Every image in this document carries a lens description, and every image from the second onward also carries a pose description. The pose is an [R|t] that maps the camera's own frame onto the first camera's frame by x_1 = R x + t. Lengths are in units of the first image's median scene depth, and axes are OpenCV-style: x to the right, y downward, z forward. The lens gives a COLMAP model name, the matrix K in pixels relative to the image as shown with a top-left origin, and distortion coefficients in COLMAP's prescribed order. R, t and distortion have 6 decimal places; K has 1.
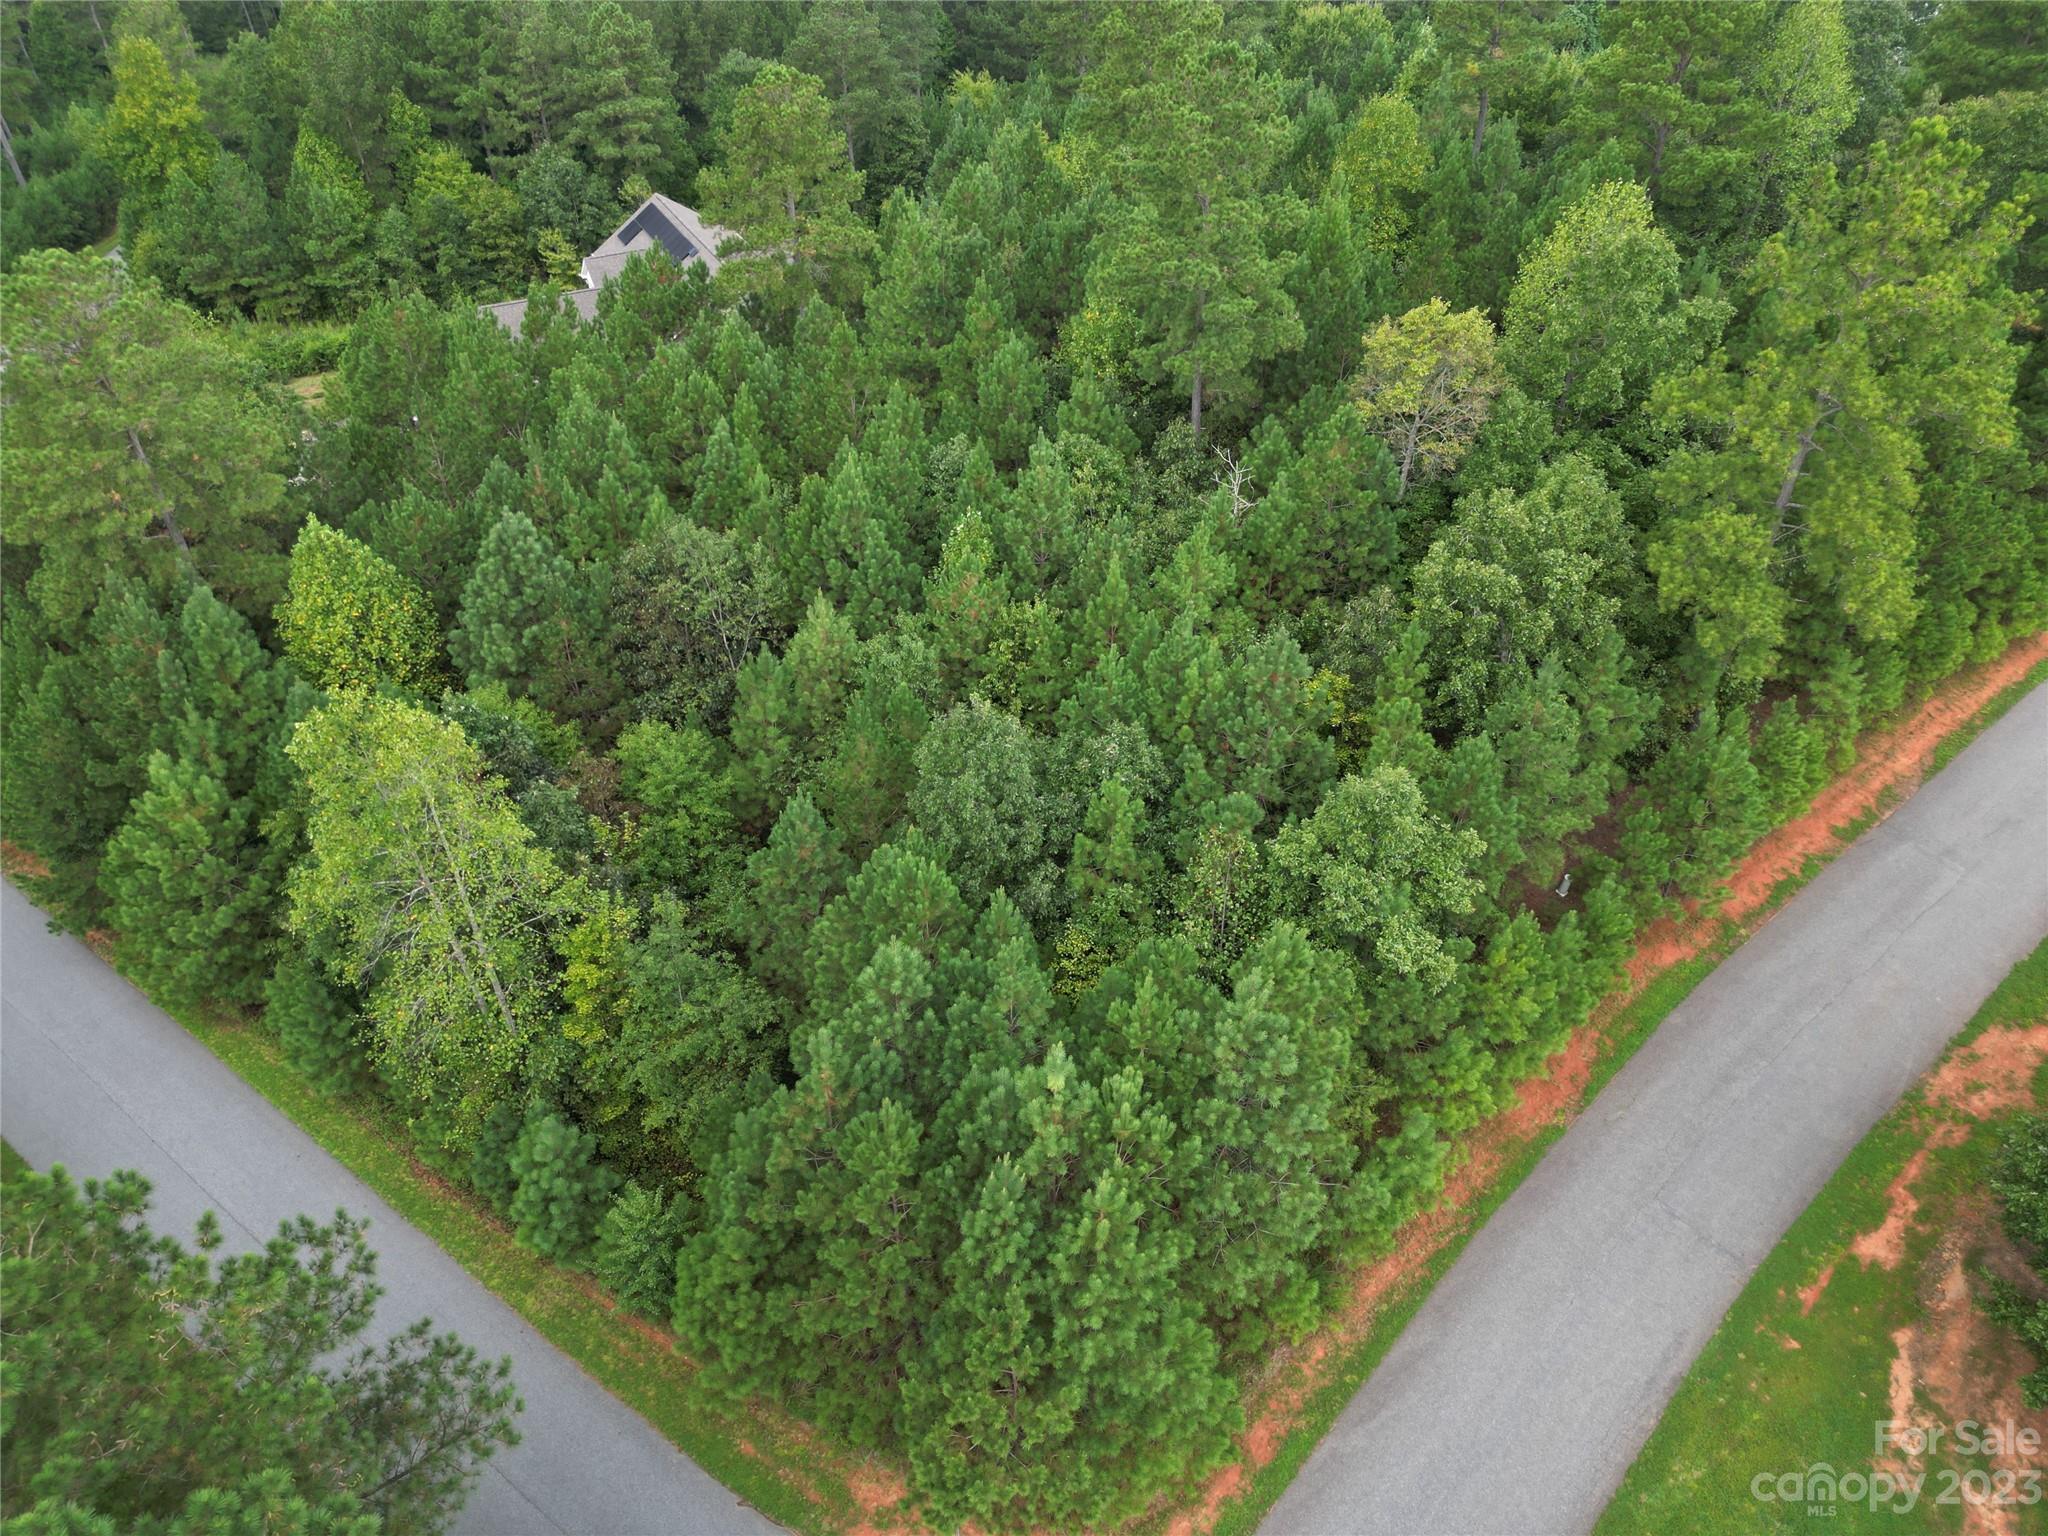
lens RADIAL K [[1433.6, 0, 1023.1], [0, 1433.6, 646.8], [0, 0, 1]] dist [0.066189, -0.049621]
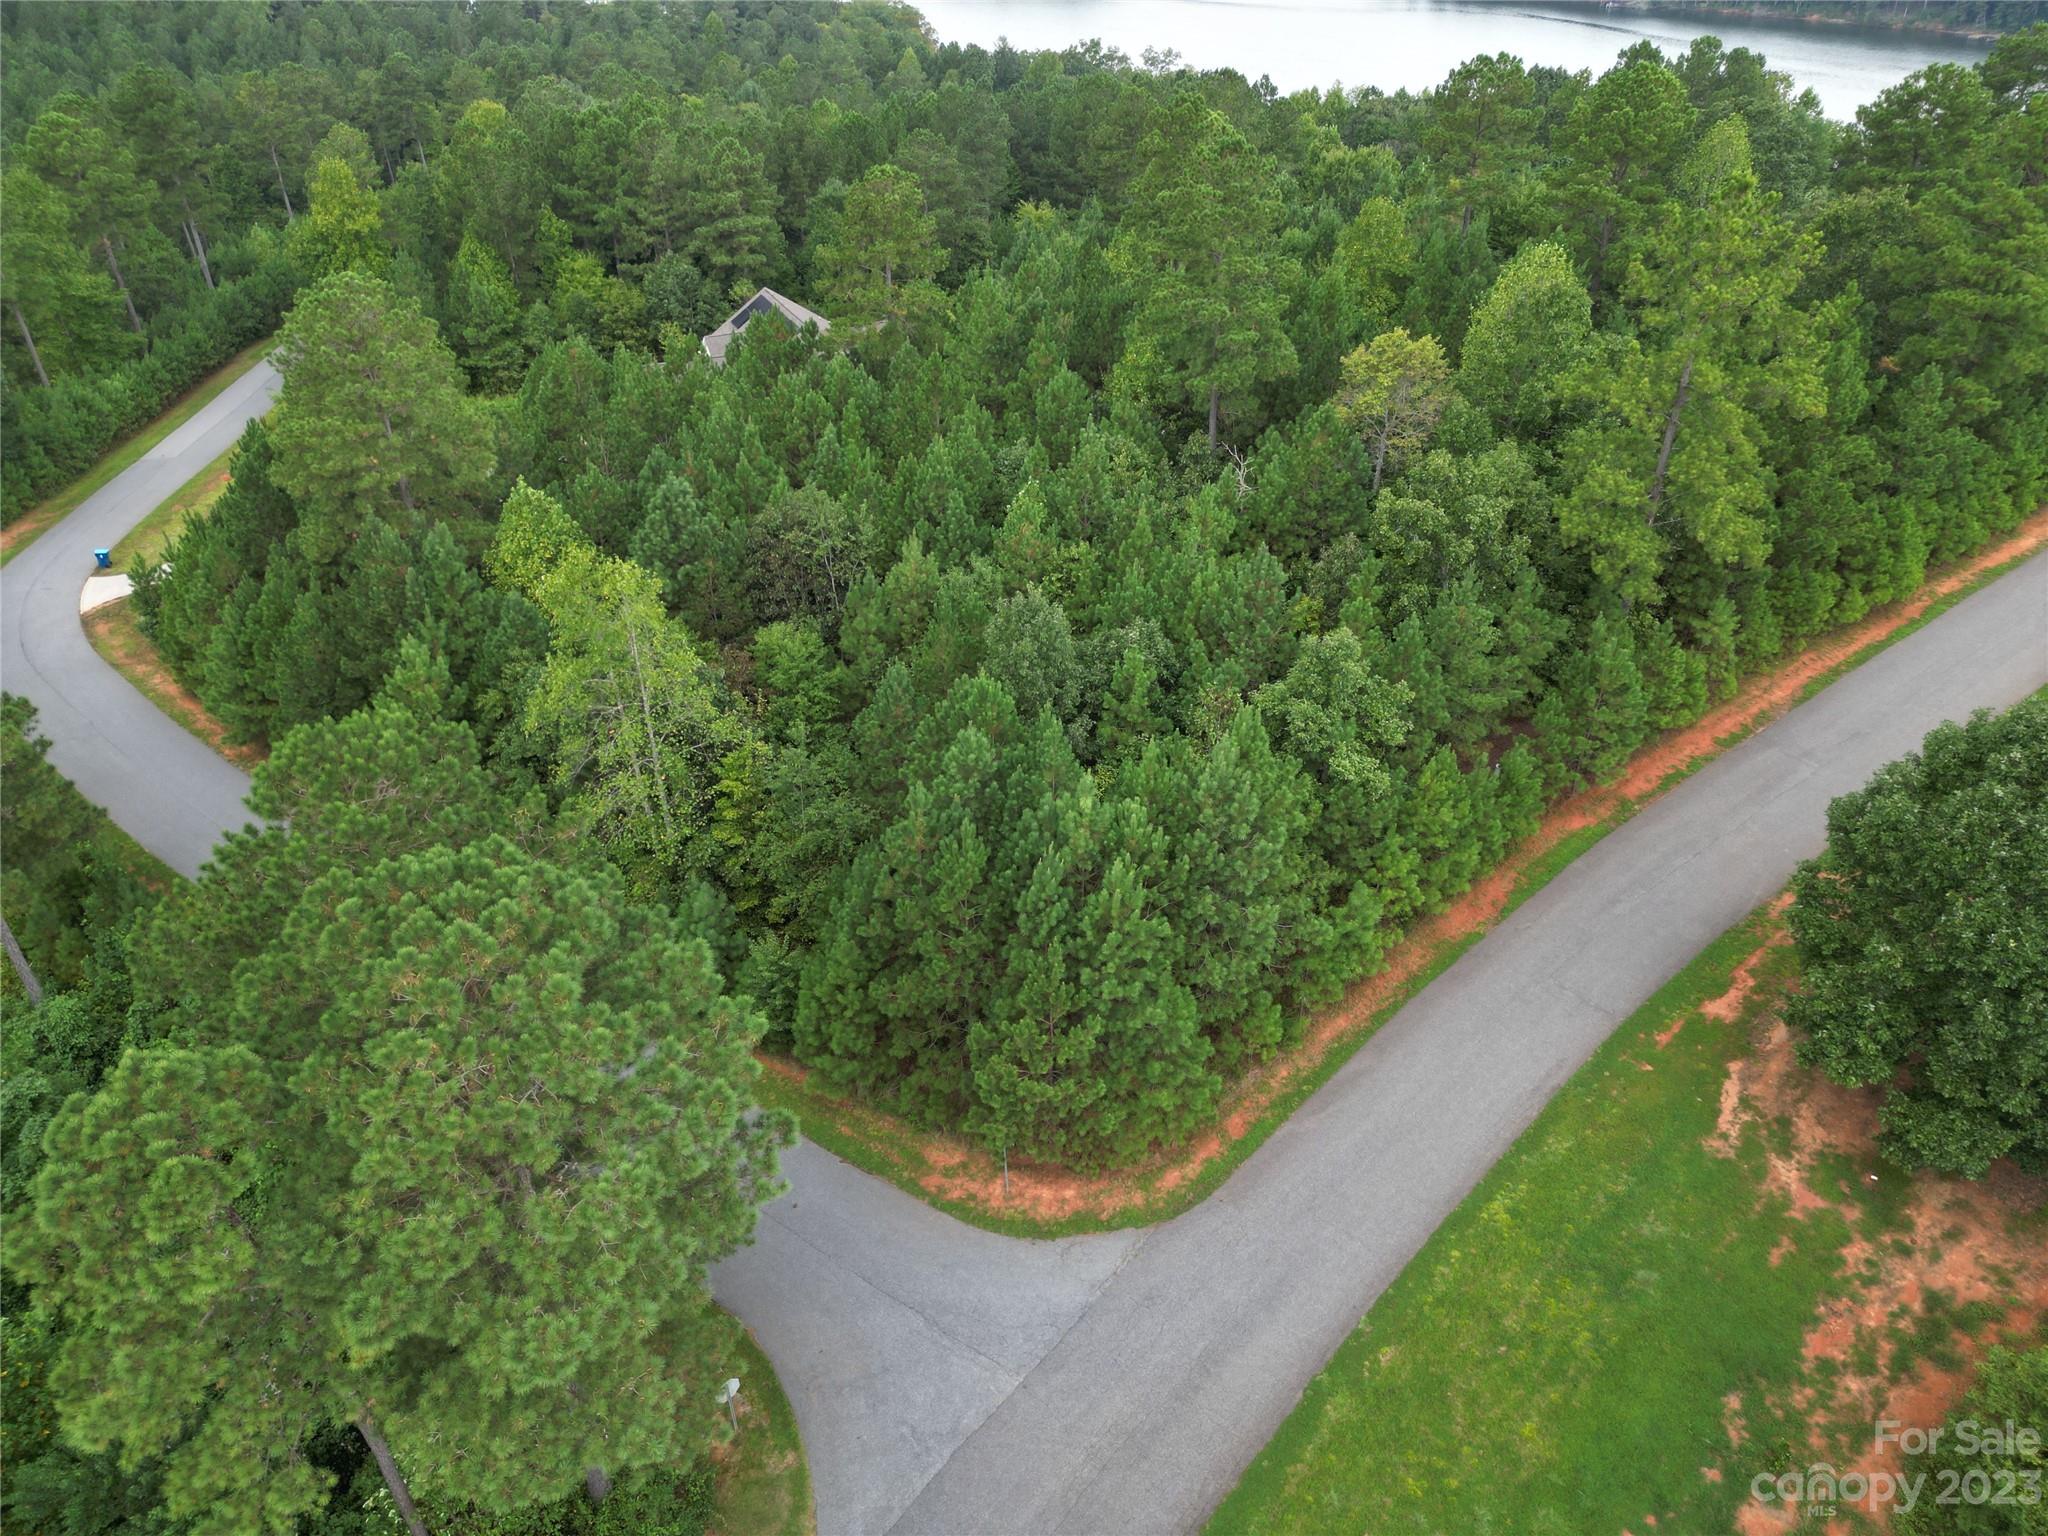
lens RADIAL K [[1417.0, 0, 1020.1], [0, 1417.0, 644.7], [0, 0, 1]] dist [0.085230, -0.069410]
pose [[0.999133, 0.022795, -0.034851, 0.002232], [-0.026240, 0.994457, -0.101816, 0.182875], [0.032336, 0.102642, 0.994193, -0.248287]]
